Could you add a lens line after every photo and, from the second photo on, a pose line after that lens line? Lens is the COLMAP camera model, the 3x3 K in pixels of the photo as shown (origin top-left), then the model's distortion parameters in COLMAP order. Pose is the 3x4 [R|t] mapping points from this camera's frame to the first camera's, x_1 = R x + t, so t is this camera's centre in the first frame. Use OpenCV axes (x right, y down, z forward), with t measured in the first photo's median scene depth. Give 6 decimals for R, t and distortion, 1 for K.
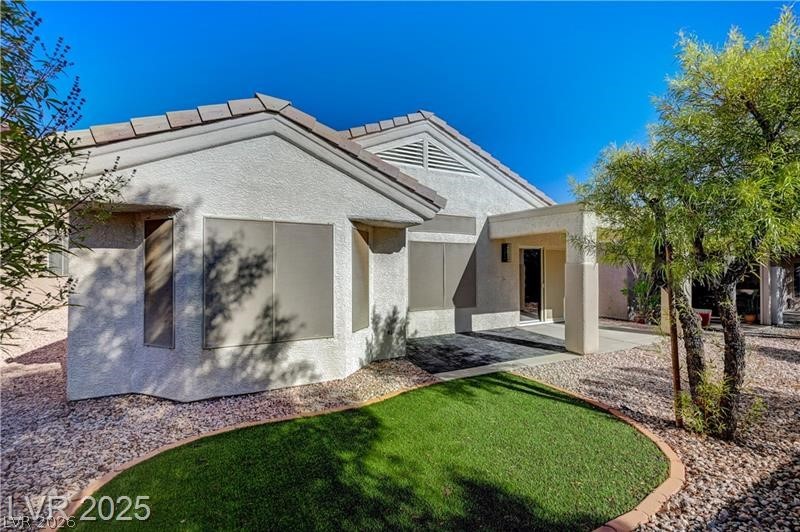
lens RADIAL K [[316.4, 0, 401.6], [0, 316.4, 267.2], [0, 0, 1]] dist [0.003667, 0.000084]
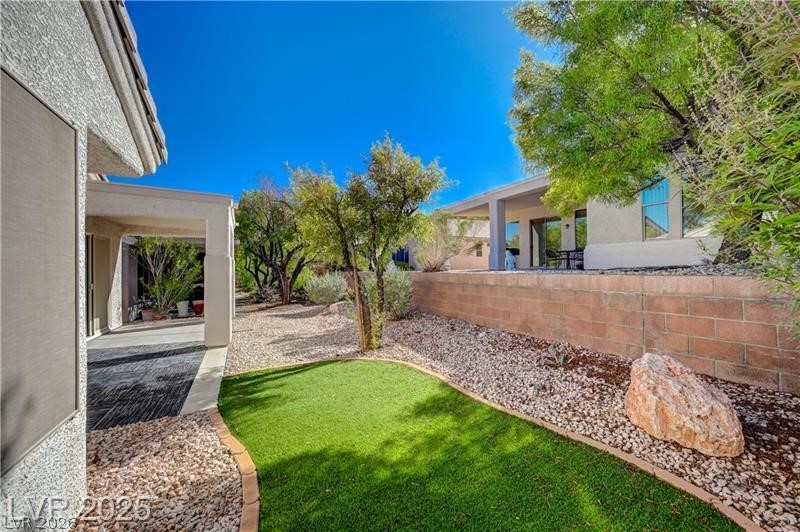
lens RADIAL K [[318.7, 0, 400.0], [0, 318.7, 266.0], [0, 0, 1]] dist [-0.000941, -0.000044]
pose [[-0.016439, 0.008311, 0.999830, -0.577564], [0.004379, 0.999956, -0.008240, 0.037726], [-0.999855, 0.004243, -0.016474, 0.557691]]
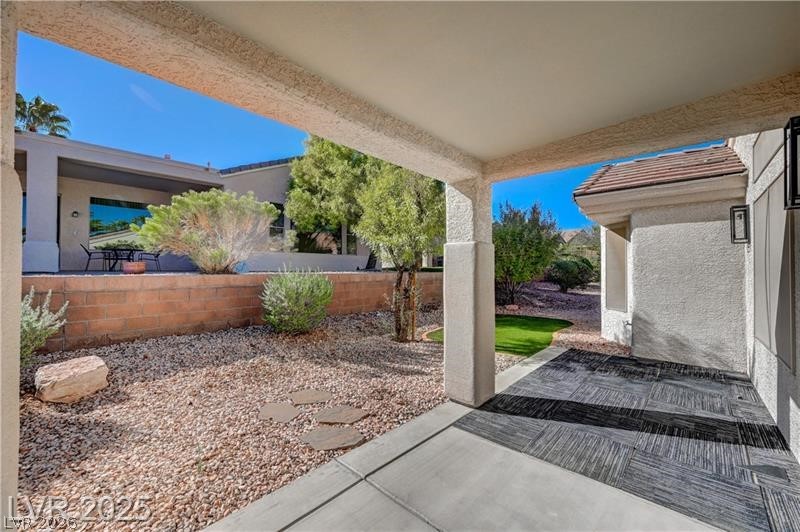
lens RADIAL K [[316.4, 0, 401.6], [0, 316.4, 267.2], [0, 0, 1]] dist [0.003667, 0.000084]
pose [[-0.926042, -0.006221, -0.377369, 1.145109], [-0.000902, 0.999898, -0.014268, 0.049245], [0.377420, -0.012872, -0.925953, 1.891050]]
